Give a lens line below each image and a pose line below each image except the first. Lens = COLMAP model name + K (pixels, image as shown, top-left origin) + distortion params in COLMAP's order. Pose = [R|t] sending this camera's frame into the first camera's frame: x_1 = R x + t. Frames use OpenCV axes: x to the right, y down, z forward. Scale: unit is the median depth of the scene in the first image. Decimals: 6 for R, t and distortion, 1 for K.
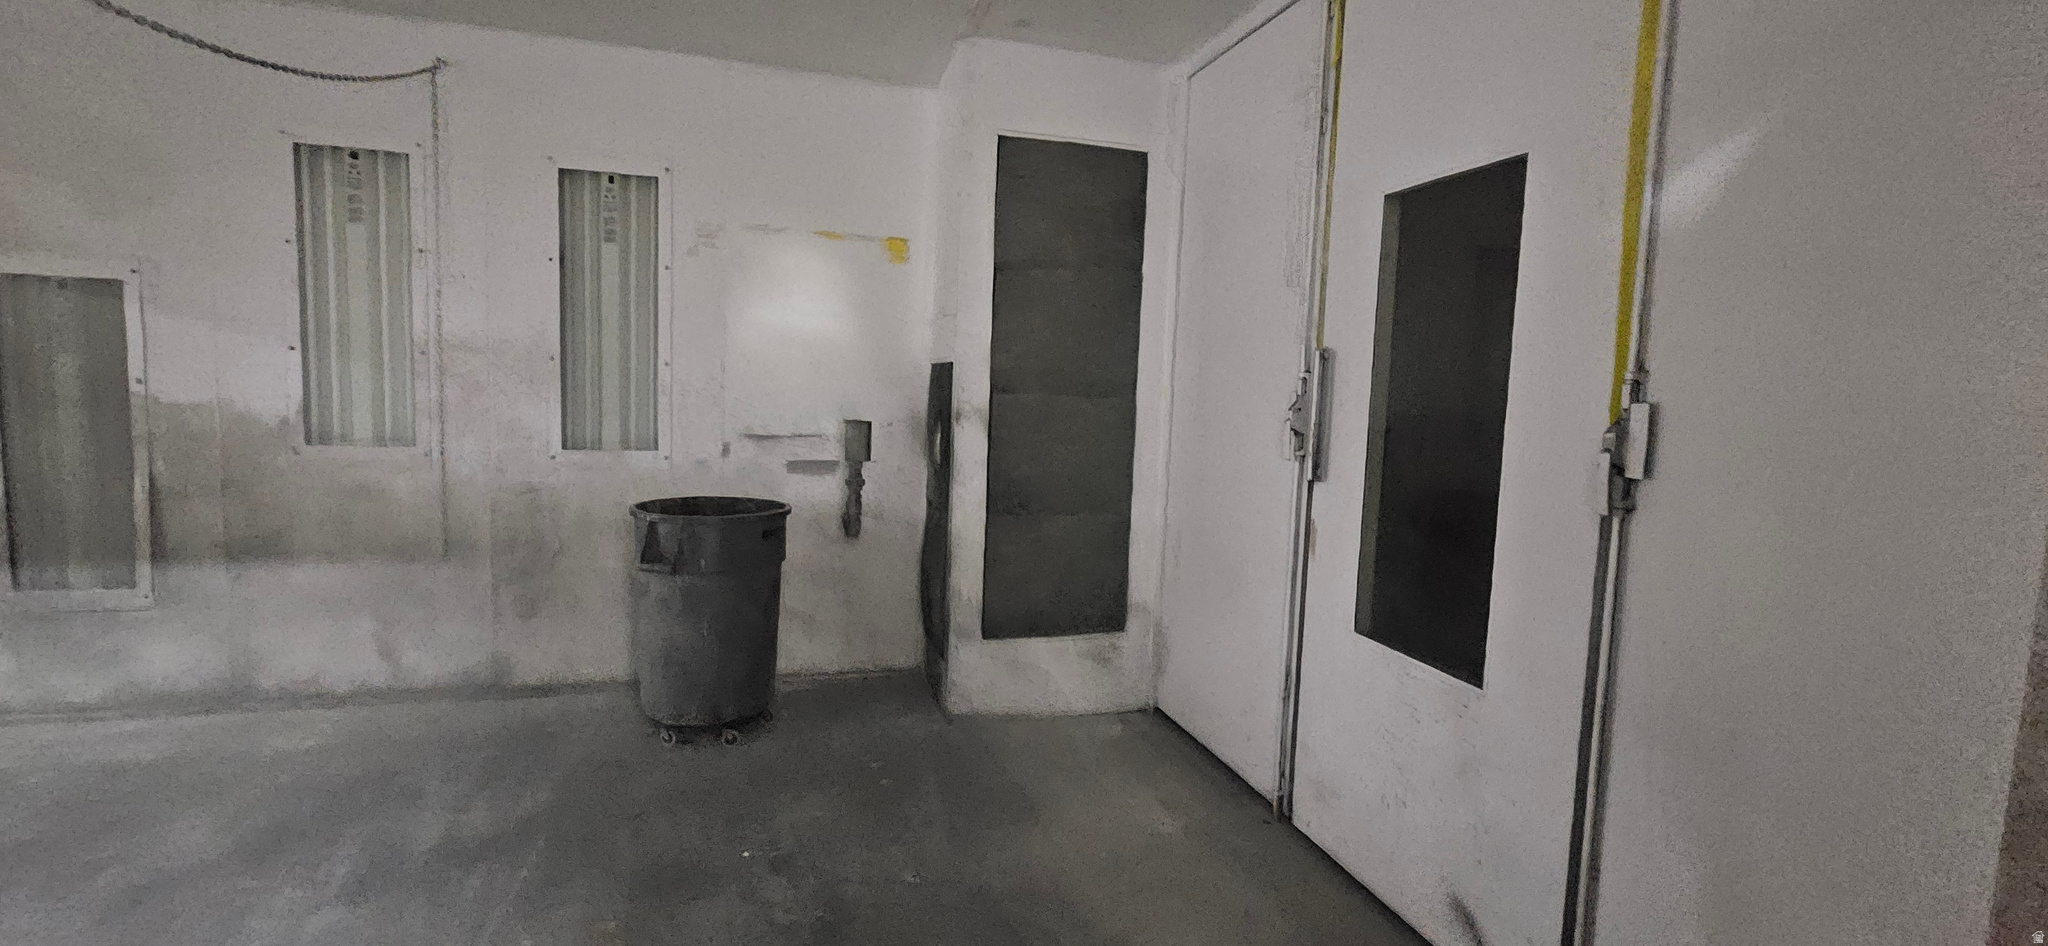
lens RADIAL K [[841.1, 0, 1027.3], [0, 841.1, 463.3], [0, 0, 1]] dist [-0.000424, 0.000164]
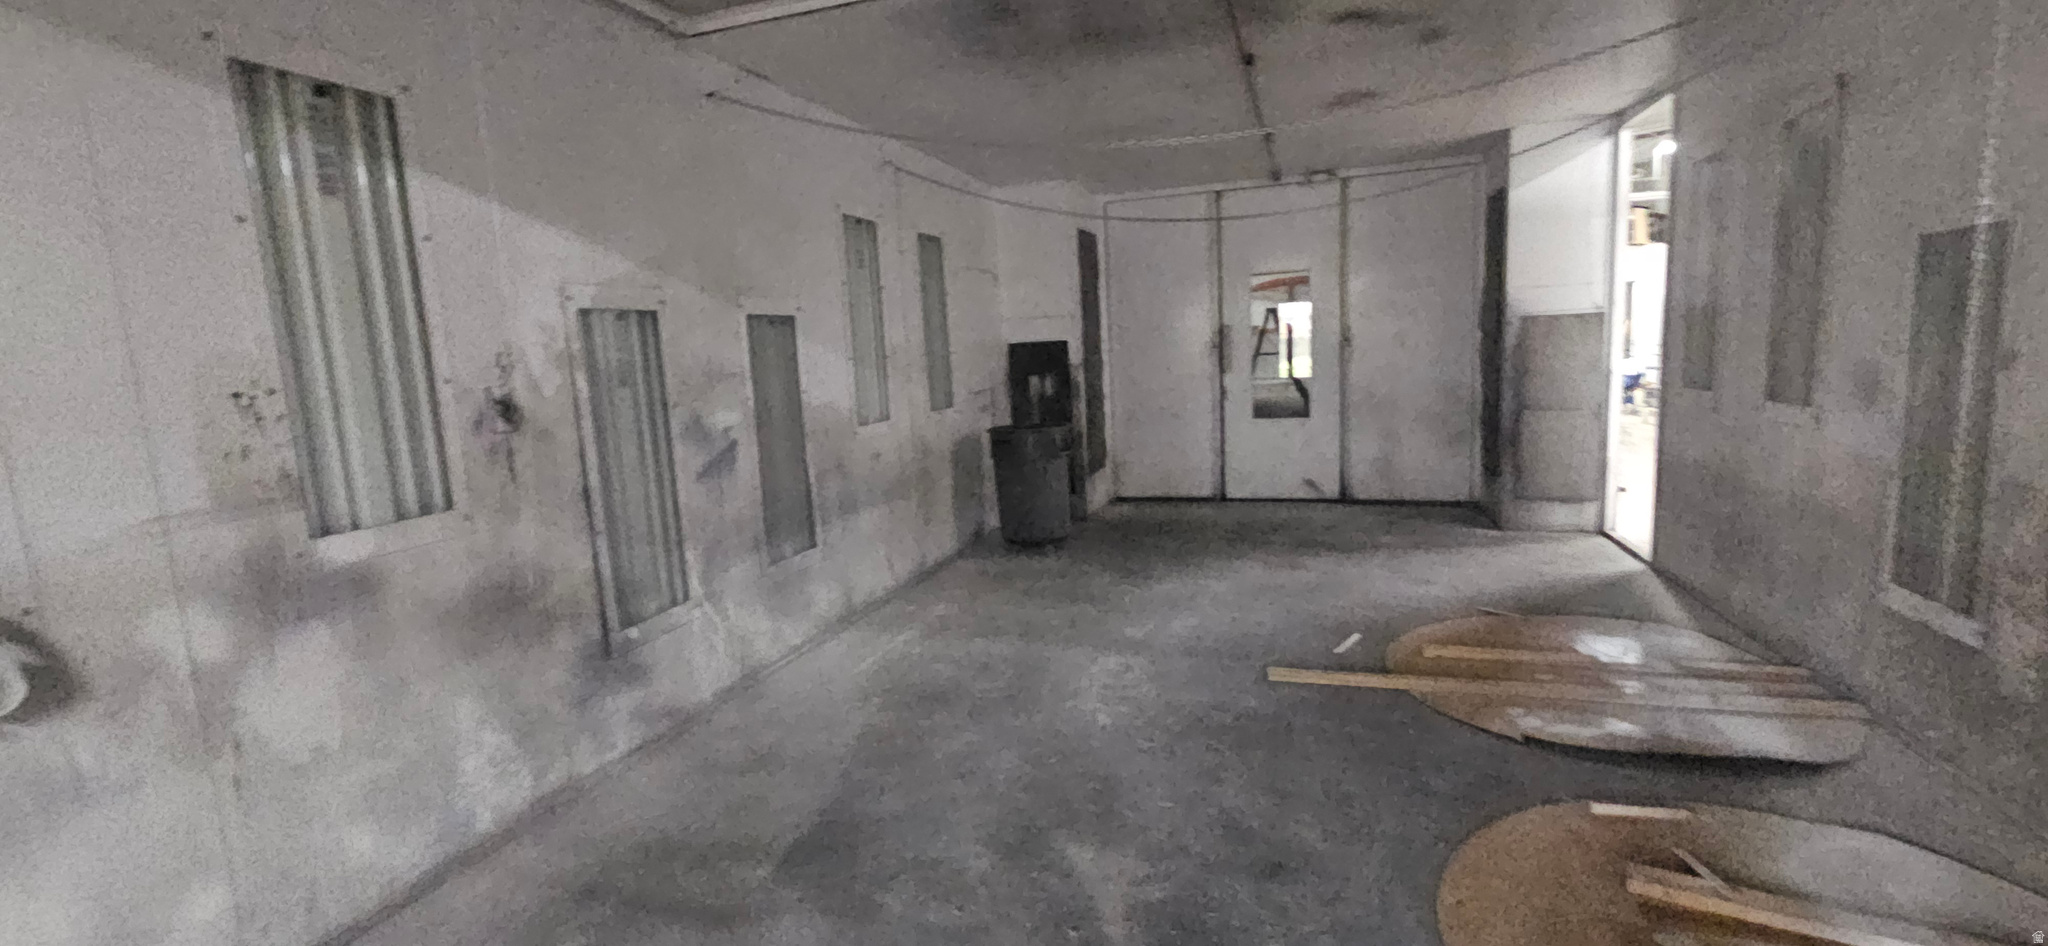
lens RADIAL K [[841.1, 0, 1014.3], [0, 841.1, 469.2], [0, 0, 1]] dist [-0.000424, 0.000164]
pose [[0.564220, -0.187712, 0.804002, -1.959074], [0.145693, 0.981166, 0.126832, -0.097948], [-0.812668, 0.045576, 0.580942, -0.029378]]
